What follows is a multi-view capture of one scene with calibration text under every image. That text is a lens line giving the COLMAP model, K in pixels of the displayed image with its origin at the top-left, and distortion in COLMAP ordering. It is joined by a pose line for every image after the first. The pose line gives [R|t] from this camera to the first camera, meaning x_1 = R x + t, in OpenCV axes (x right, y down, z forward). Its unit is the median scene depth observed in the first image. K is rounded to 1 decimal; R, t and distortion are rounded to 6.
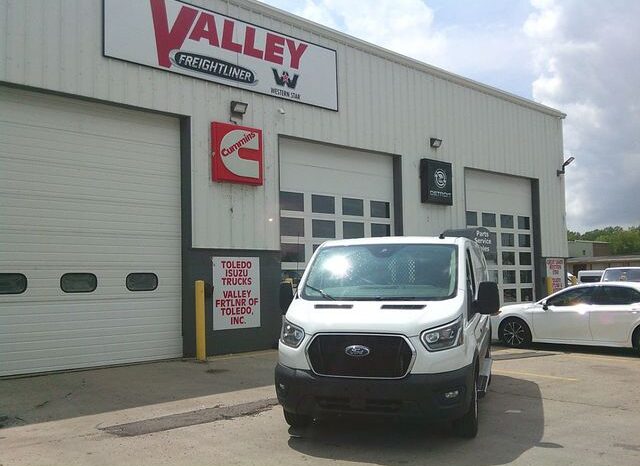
lens RADIAL K [[670.7, 0, 320.0], [0, 670.7, 233.0], [0, 0, 1]] dist [0.063501, -0.026316]
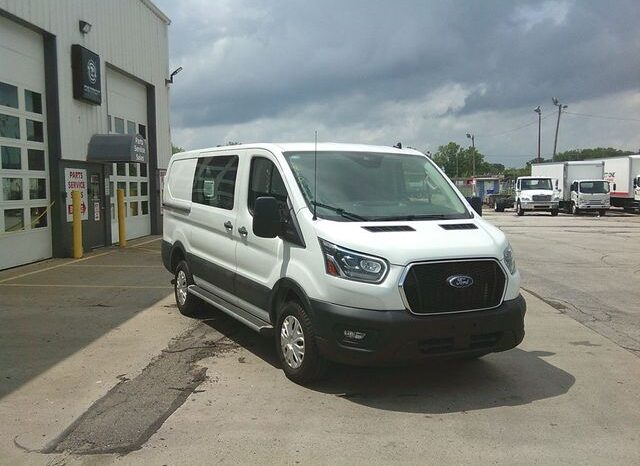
lens RADIAL K [[670.7, 0, 320.0], [0, 670.7, 233.0], [0, 0, 1]] dist [0.063501, -0.026316]
pose [[0.730551, -0.031761, 0.682120, -0.203448], [-0.058067, 0.992410, 0.108399, 0.011369], [-0.680385, -0.118800, 0.723161, 0.166152]]
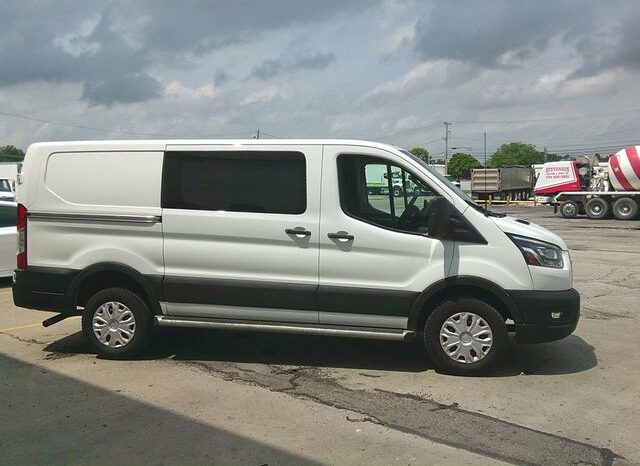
lens RADIAL K [[670.7, 0, 320.0], [0, 670.7, 233.0], [0, 0, 1]] dist [0.063501, -0.026316]
pose [[-0.087639, -0.053726, 0.994702, -0.302390], [-0.059337, 0.997053, 0.048625, 0.033319], [-0.994383, -0.054761, -0.090569, 0.469850]]
